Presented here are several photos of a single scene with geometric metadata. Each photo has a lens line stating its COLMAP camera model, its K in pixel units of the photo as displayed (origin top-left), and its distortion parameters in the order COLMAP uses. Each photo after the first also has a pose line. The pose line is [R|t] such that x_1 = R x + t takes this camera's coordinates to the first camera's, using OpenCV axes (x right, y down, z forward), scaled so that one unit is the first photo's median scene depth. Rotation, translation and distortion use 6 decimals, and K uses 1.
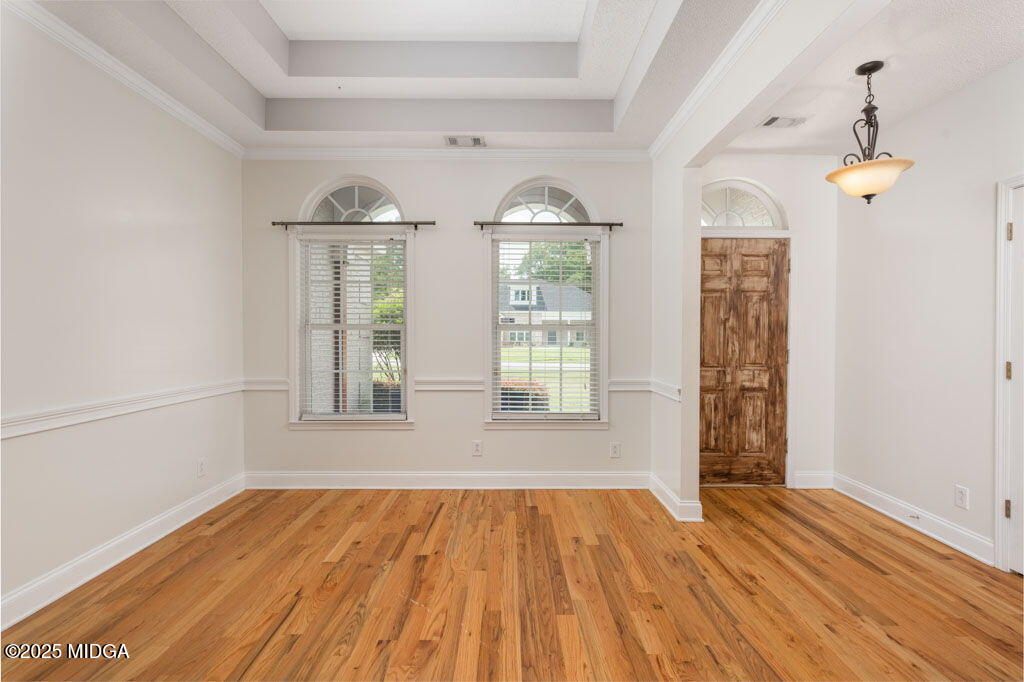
lens RADIAL K [[474.0, 0, 512.0], [0, 474.0, 341.0], [0, 0, 1]] dist [0.001661, 0.000529]
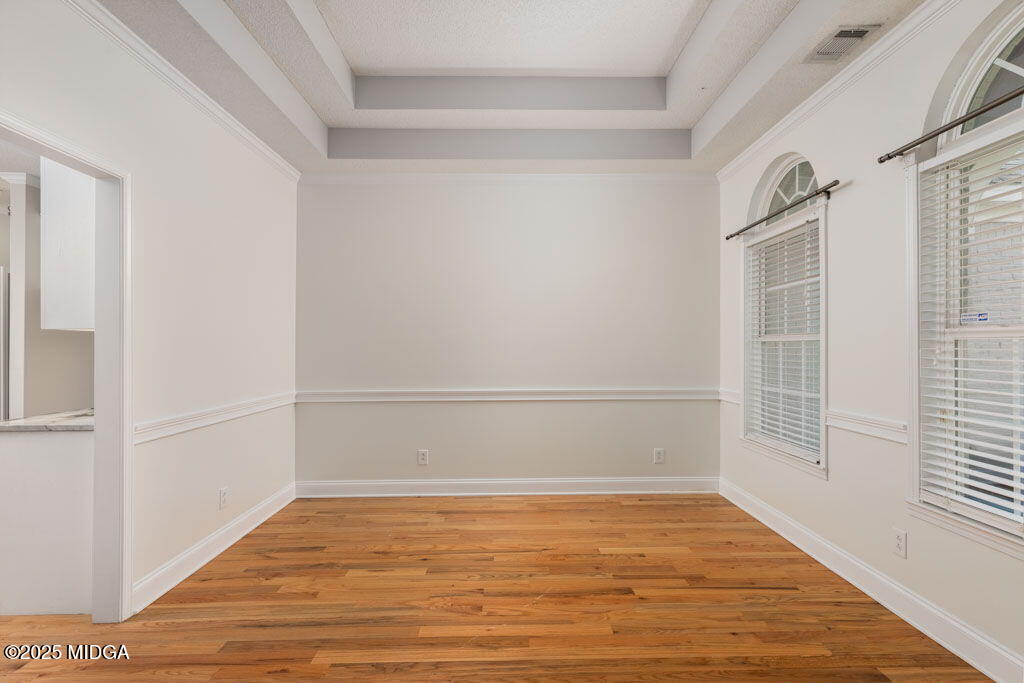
lens RADIAL K [[474.0, 0, 512.0], [0, 474.0, 341.5], [0, 0, 1]] dist [0.001661, 0.000529]
pose [[0.024856, -0.017691, -0.999535, 0.631151], [-0.004734, 0.999830, -0.017814, -0.006948], [0.999680, 0.005175, 0.024768, 0.652085]]
